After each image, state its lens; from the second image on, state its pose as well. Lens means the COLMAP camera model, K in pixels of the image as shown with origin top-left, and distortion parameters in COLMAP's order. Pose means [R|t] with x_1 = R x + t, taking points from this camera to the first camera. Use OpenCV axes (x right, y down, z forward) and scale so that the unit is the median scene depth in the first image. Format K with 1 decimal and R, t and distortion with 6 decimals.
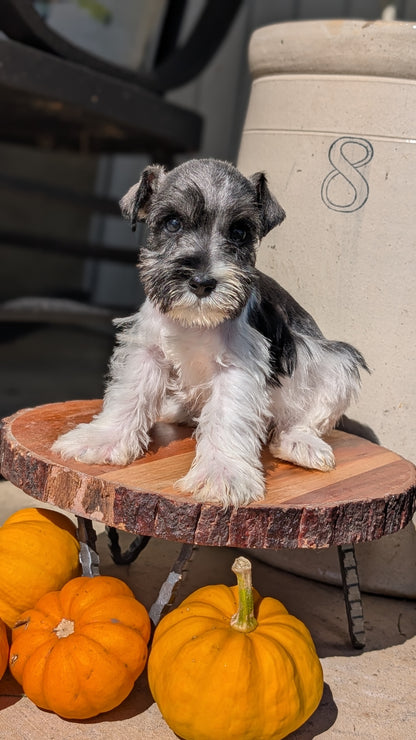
lens RADIAL K [[1068.7, 0, 194.6], [0, 1068.7, 392.2], [0, 0, 1]] dist [-0.010940, 0.000000]
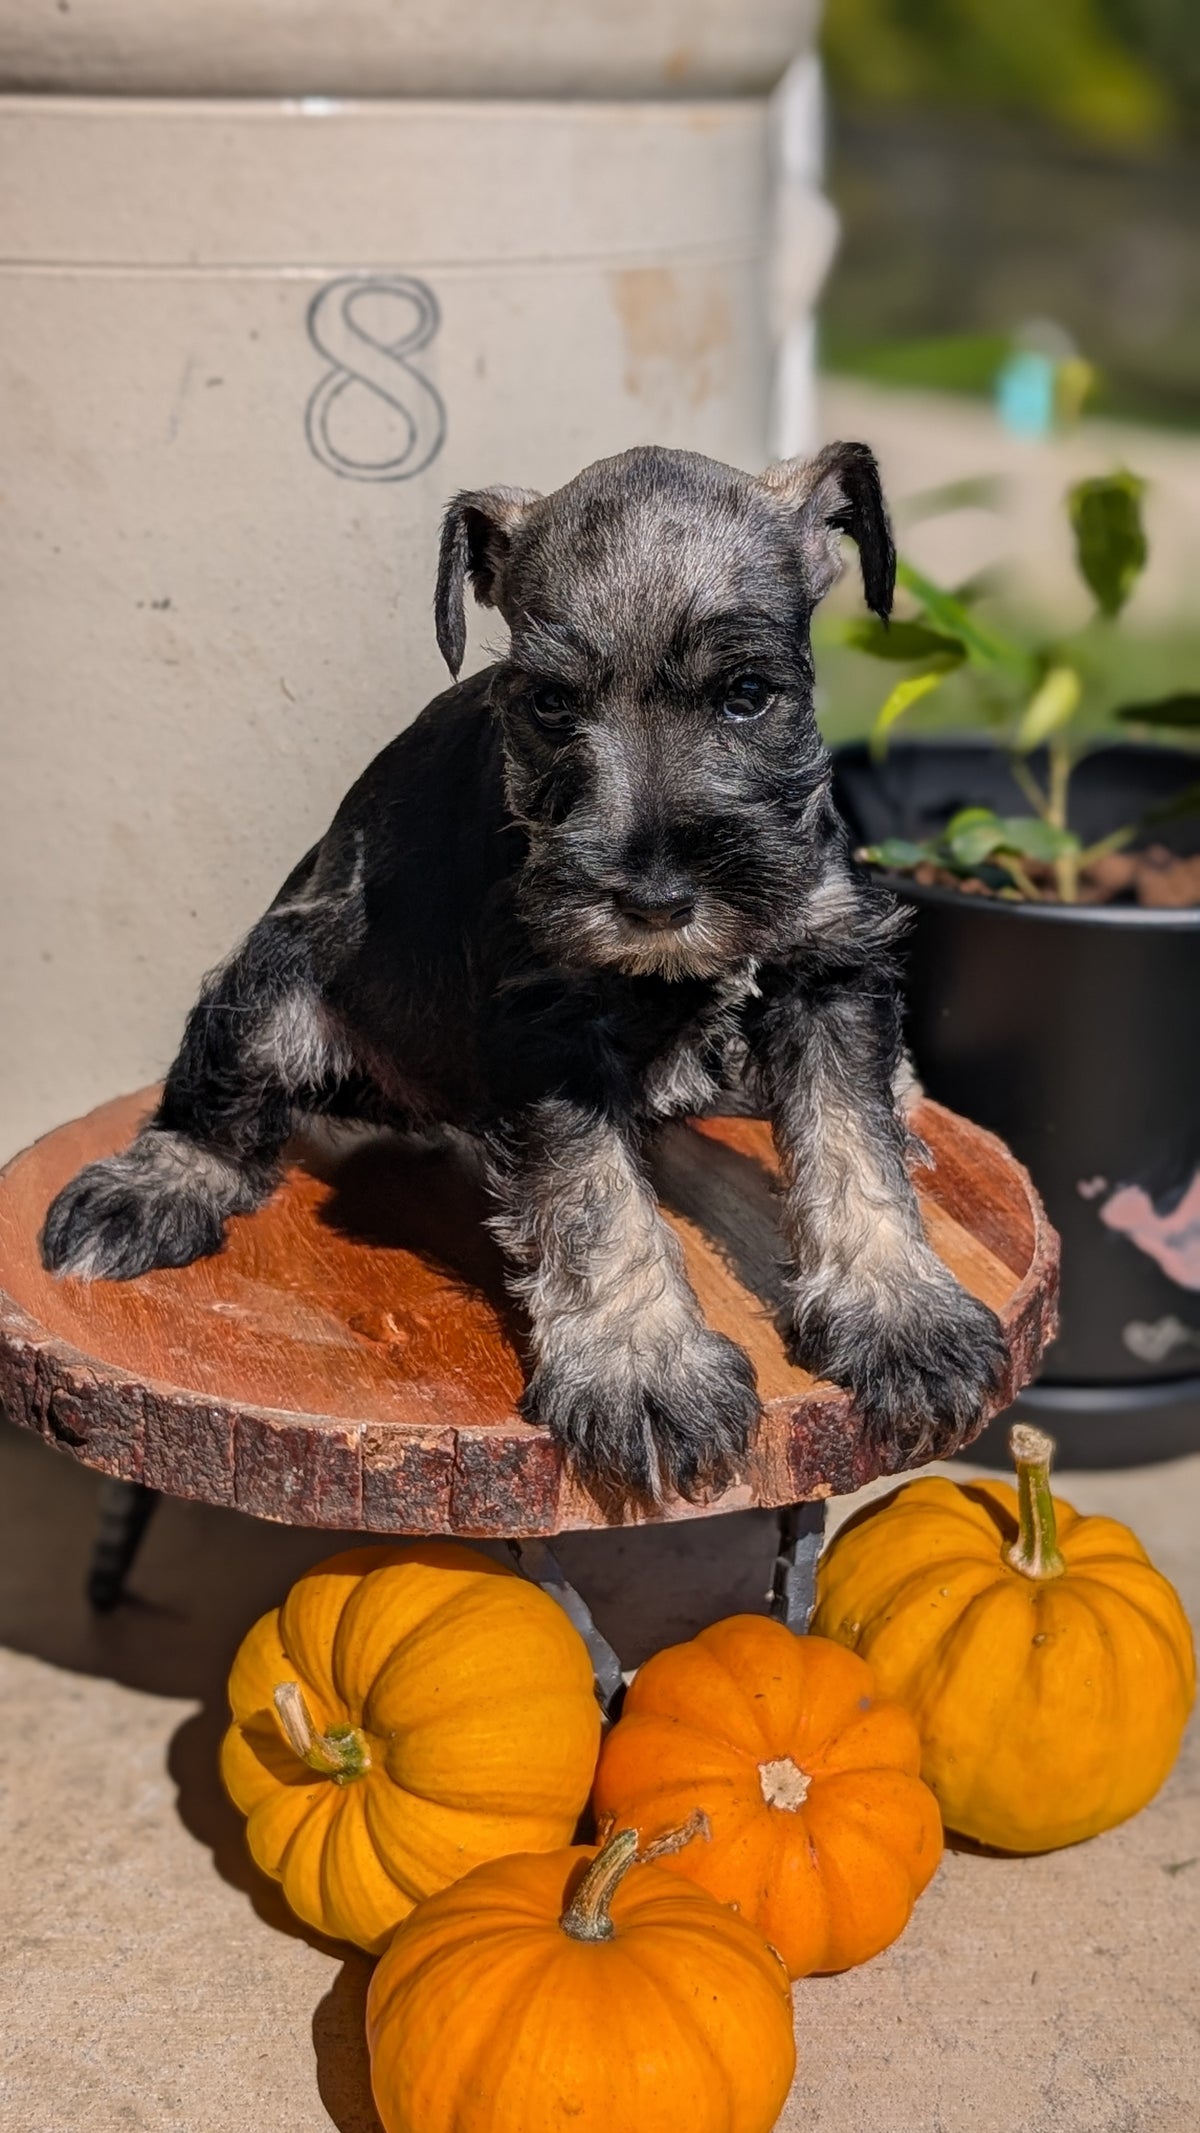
lens RADIAL K [[3080.4, 0, 579.5], [0, 3080.4, 1135.4], [0, 0, 1]] dist [-0.010940, 0.000000]
pose [[0.607170, -0.380677, 0.697445, -0.835717], [0.205363, 0.923122, 0.325073, -0.373739], [-0.767574, -0.054146, 0.638669, 0.319400]]
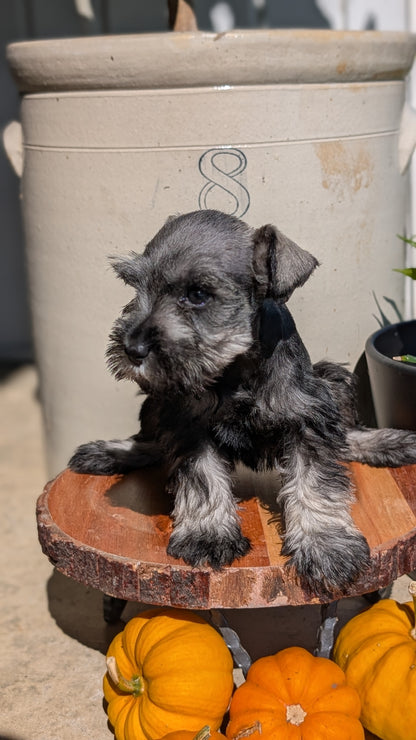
lens RADIAL K [[1068.7, 0, 203.8], [0, 1068.7, 384.3], [0, 0, 1]] dist [-0.010940, 0.000000]
pose [[0.793845, -0.312231, 0.521844, -0.595523], [0.248341, 0.949760, 0.190479, -0.282068], [-0.555100, -0.021615, 0.831502, 0.194283]]
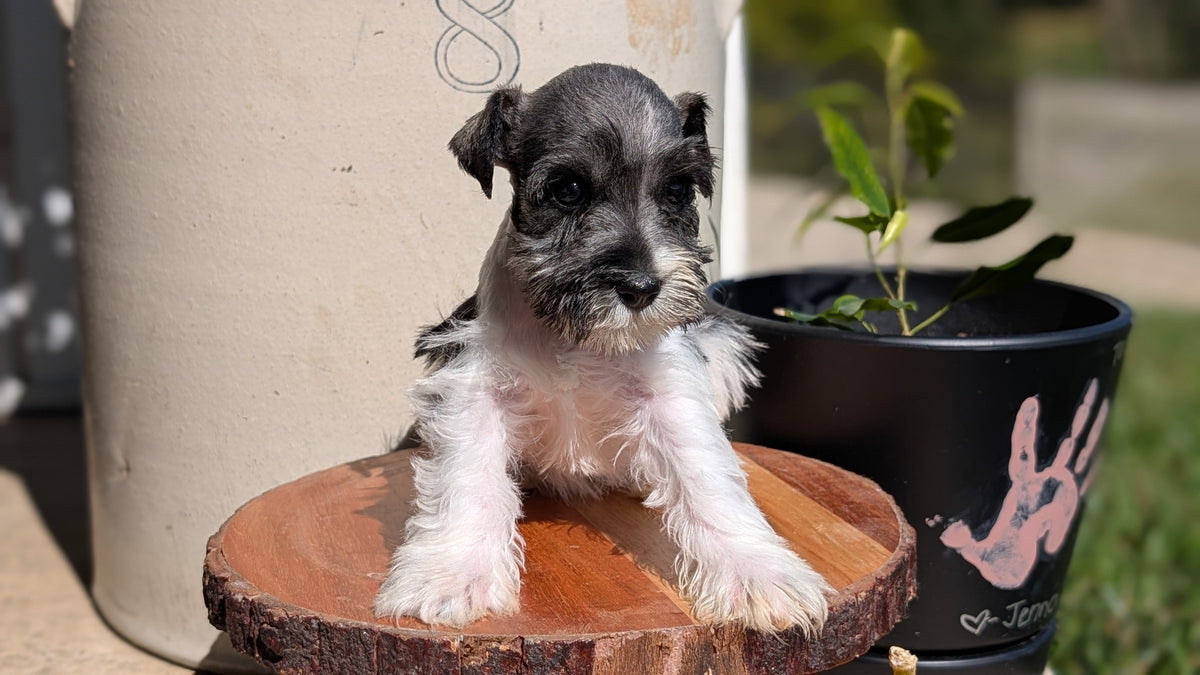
lens RADIAL K [[1733.0, 0, 621.1], [0, 1733.0, 376.2], [0, 0, 1]] dist [-0.010940, 0.000000]
pose [[0.603814, -0.283786, 0.744899, -0.761226], [0.221860, 0.957387, 0.184899, -0.228541], [-0.765629, 0.053619, 0.641044, 0.400793]]
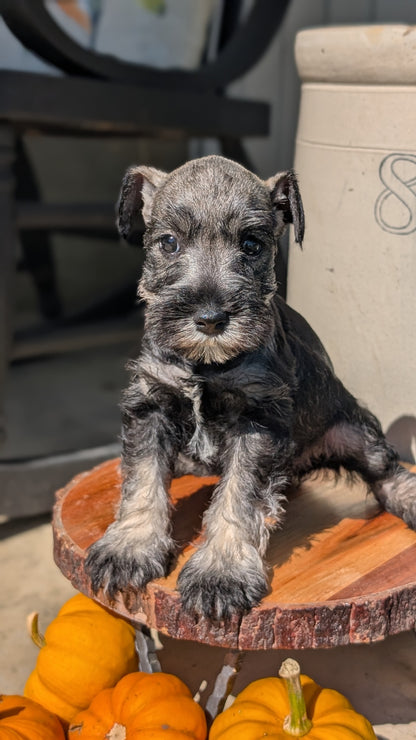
lens RADIAL K [[1068.7, 0, 210.6], [0, 1068.7, 369.0], [0, 0, 1]] dist [-0.010940, 0.000000]
pose [[0.989247, -0.077863, -0.123804, 0.105161], [0.085828, 0.994480, 0.060352, -0.155885], [0.118421, -0.070329, 0.990470, 0.062510]]
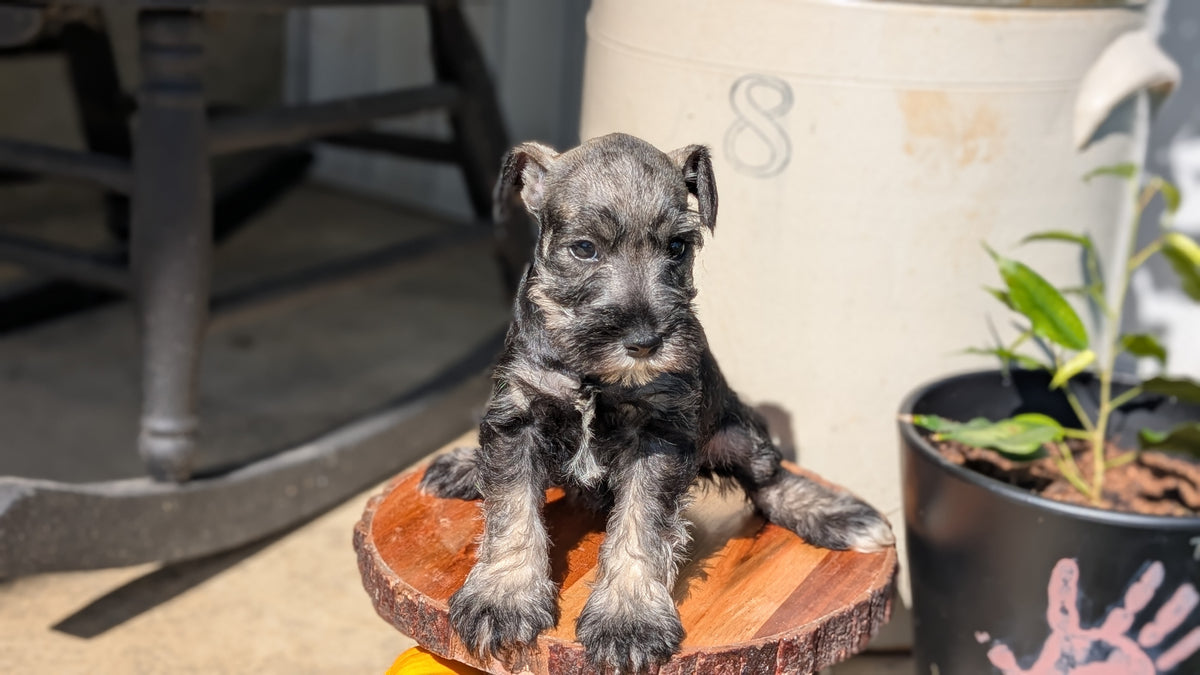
lens RADIAL K [[1733.0, 0, 594.4], [0, 1733.0, 343.6], [0, 0, 1]] dist [-0.010940, 0.000000]
pose [[0.988530, -0.115299, 0.097546, -0.134742], [0.101099, 0.985013, 0.139744, -0.298720], [-0.112196, -0.128279, 0.985371, -0.250916]]
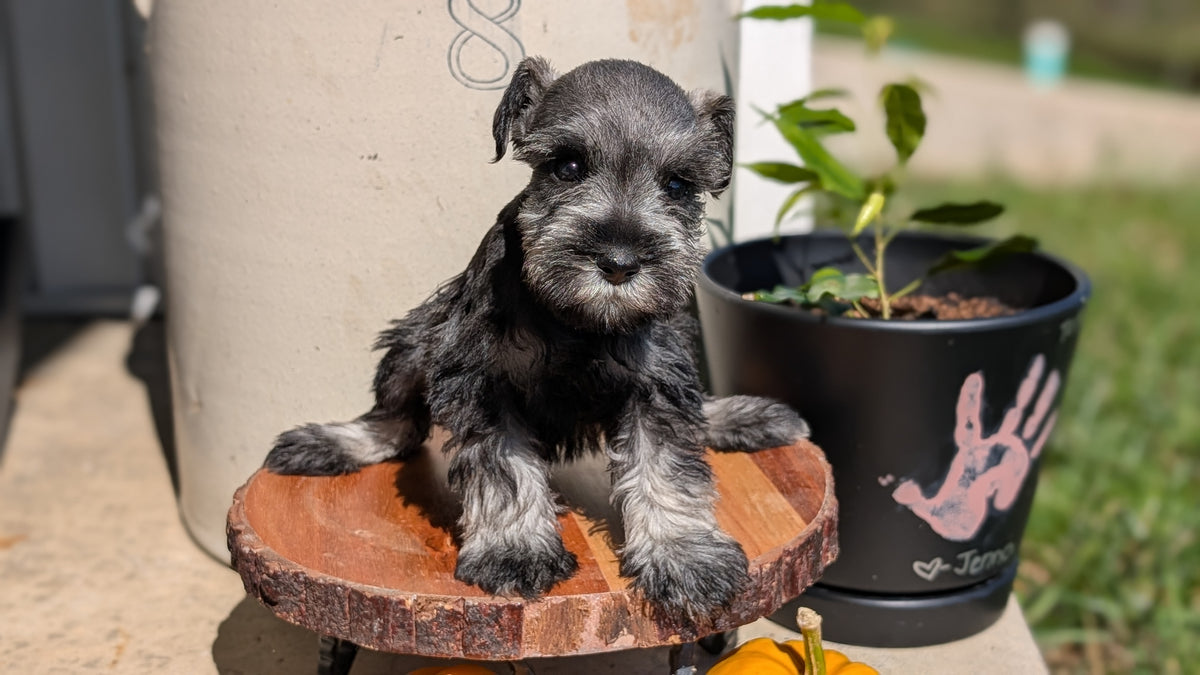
lens RADIAL K [[1733.0, 0, 603.1], [0, 1733.0, 359.2], [0, 0, 1]] dist [-0.010940, 0.000000]
pose [[0.687639, -0.327517, 0.647985, -0.750972], [0.229237, 0.944762, 0.234254, -0.317859], [-0.688914, -0.012540, 0.724735, 0.183630]]
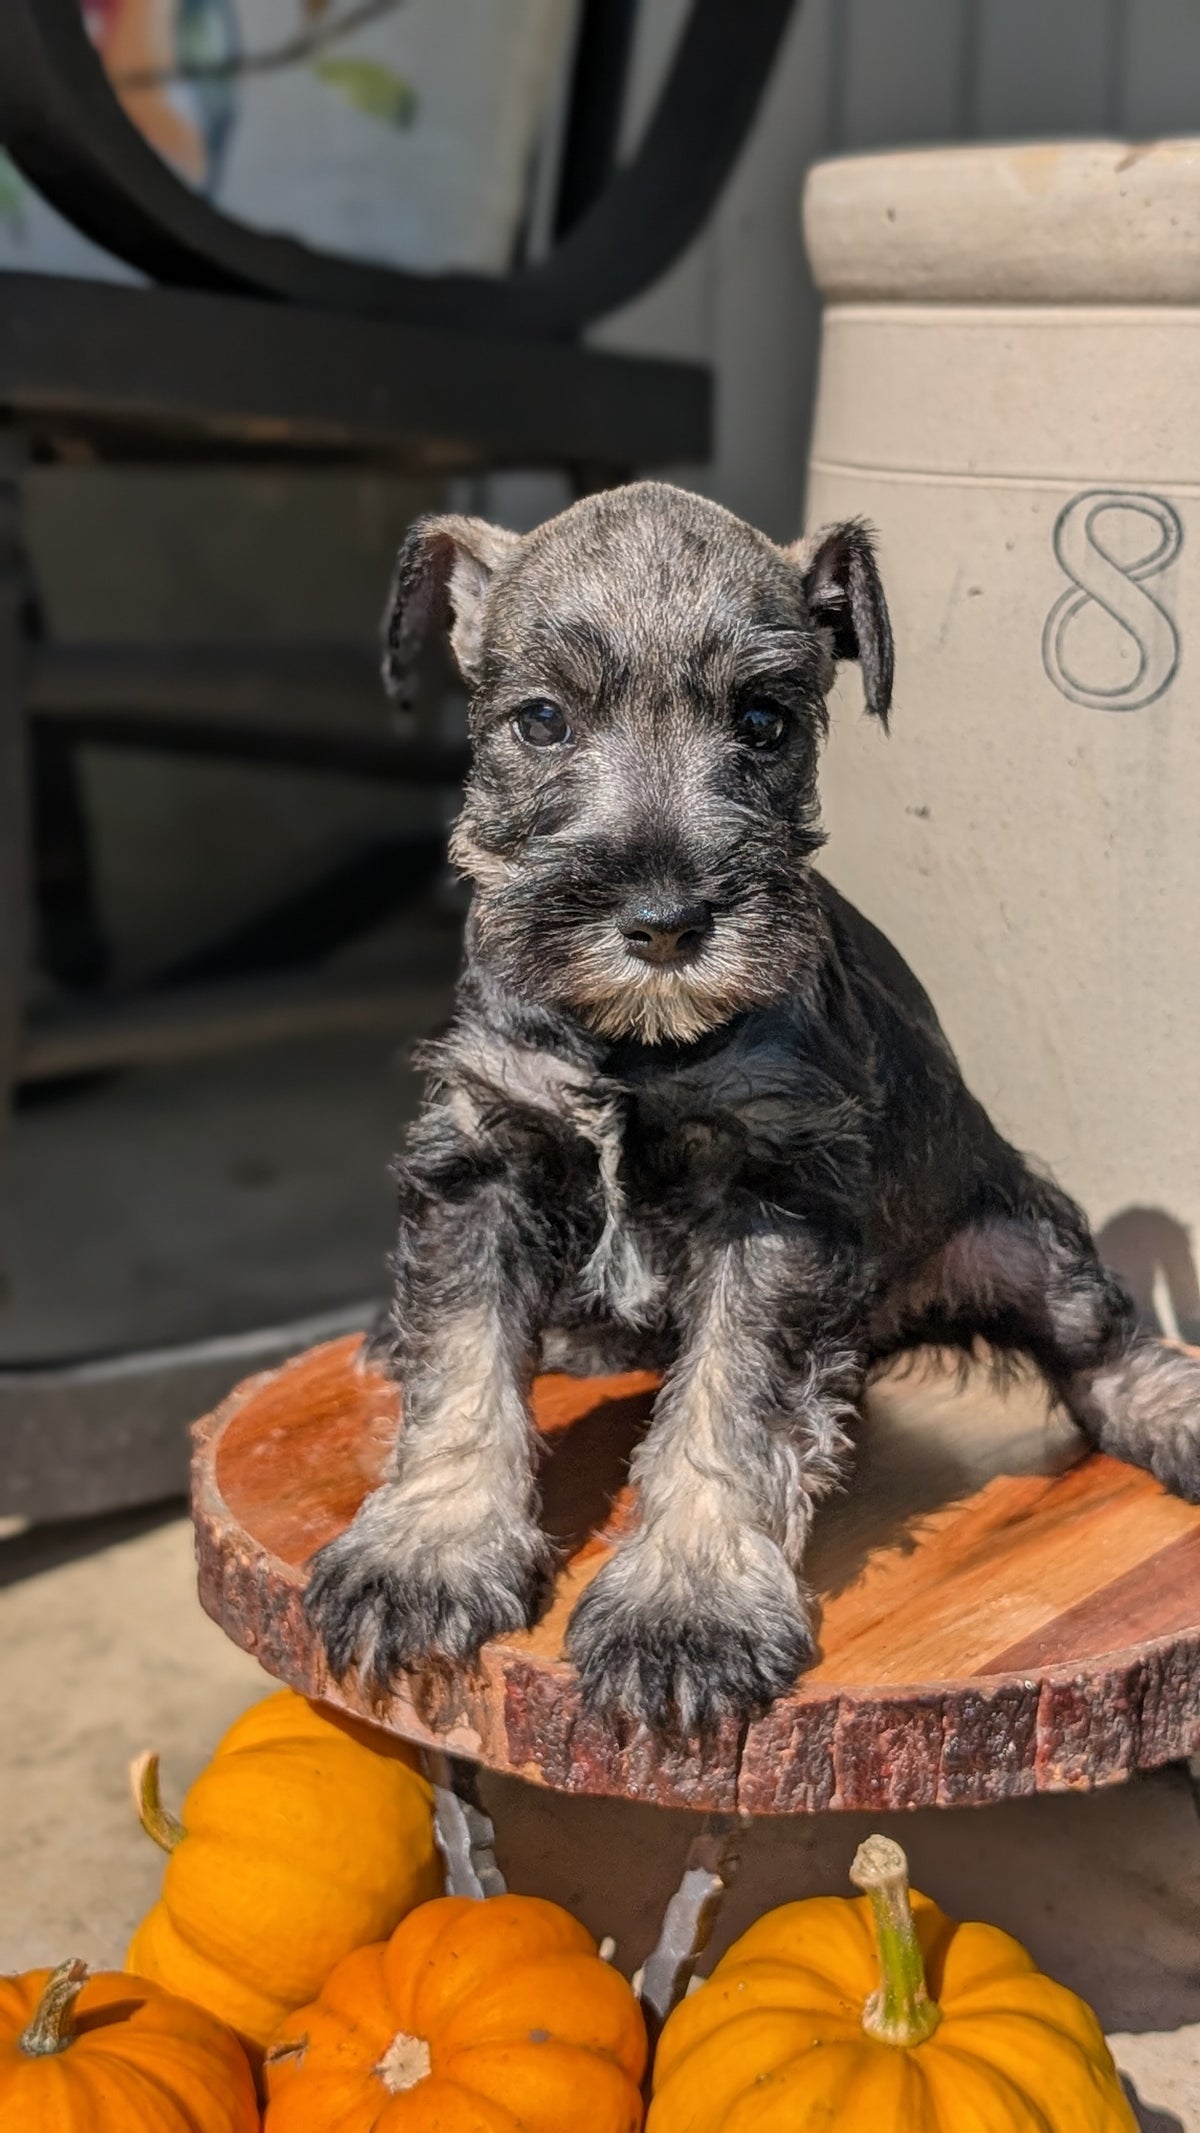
lens RADIAL K [[3080.4, 0, 606.4], [0, 3080.4, 1115.1], [0, 0, 1]] dist [-0.010940, 0.000000]
pose [[0.992629, -0.095023, -0.075224, 0.050970], [0.098883, 0.993874, 0.049358, -0.132674], [0.070073, -0.056432, 0.995944, -0.005141]]
